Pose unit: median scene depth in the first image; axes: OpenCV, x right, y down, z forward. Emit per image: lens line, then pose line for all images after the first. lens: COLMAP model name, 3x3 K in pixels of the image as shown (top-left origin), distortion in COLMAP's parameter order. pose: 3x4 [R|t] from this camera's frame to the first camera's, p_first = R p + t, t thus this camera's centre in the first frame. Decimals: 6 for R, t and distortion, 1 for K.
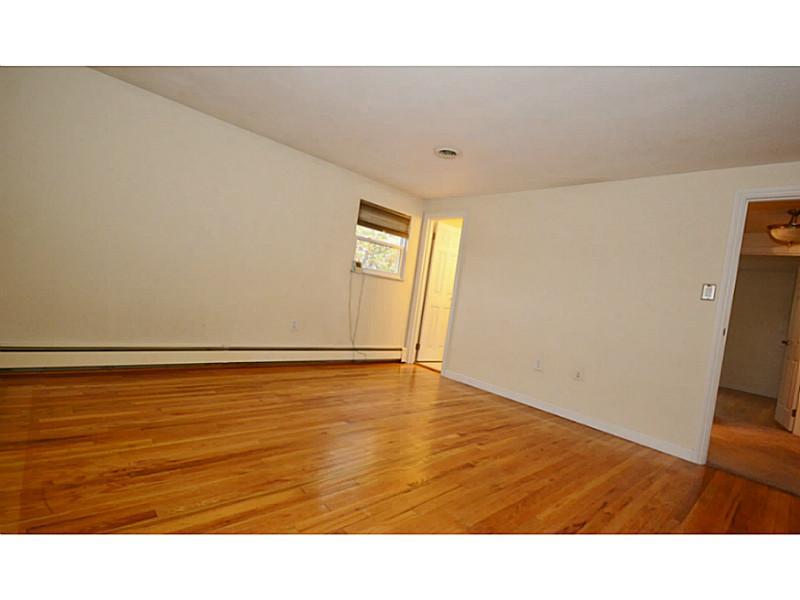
lens RADIAL K [[379.2, 0, 398.2], [0, 379.2, 288.8], [0, 0, 1]] dist [-0.003018, -0.000127]
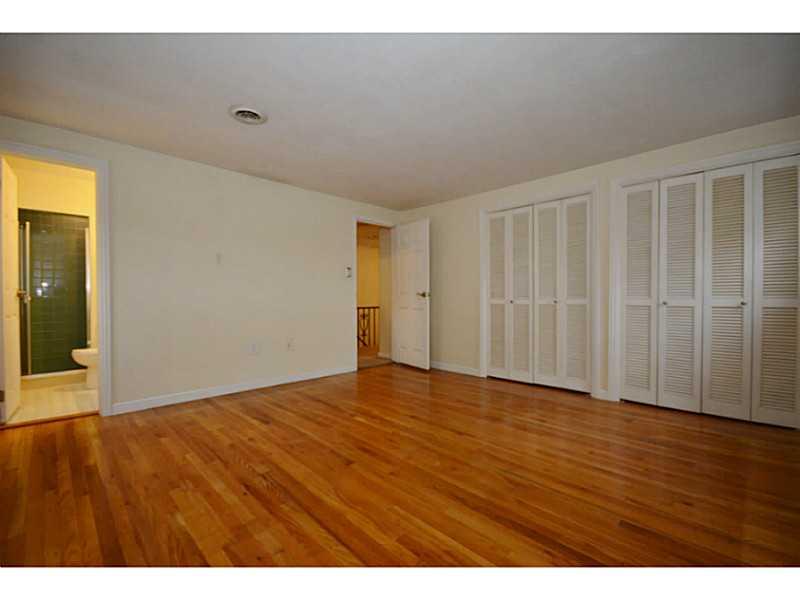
lens RADIAL K [[349.9, 0, 396.6], [0, 349.9, 302.5], [0, 0, 1]] dist [-0.003790, -0.000061]
pose [[-0.032008, -0.155781, 0.987273, -0.714072], [-0.015632, 0.987736, 0.155347, -0.102649], [-0.999365, -0.010461, -0.034051, 0.786405]]
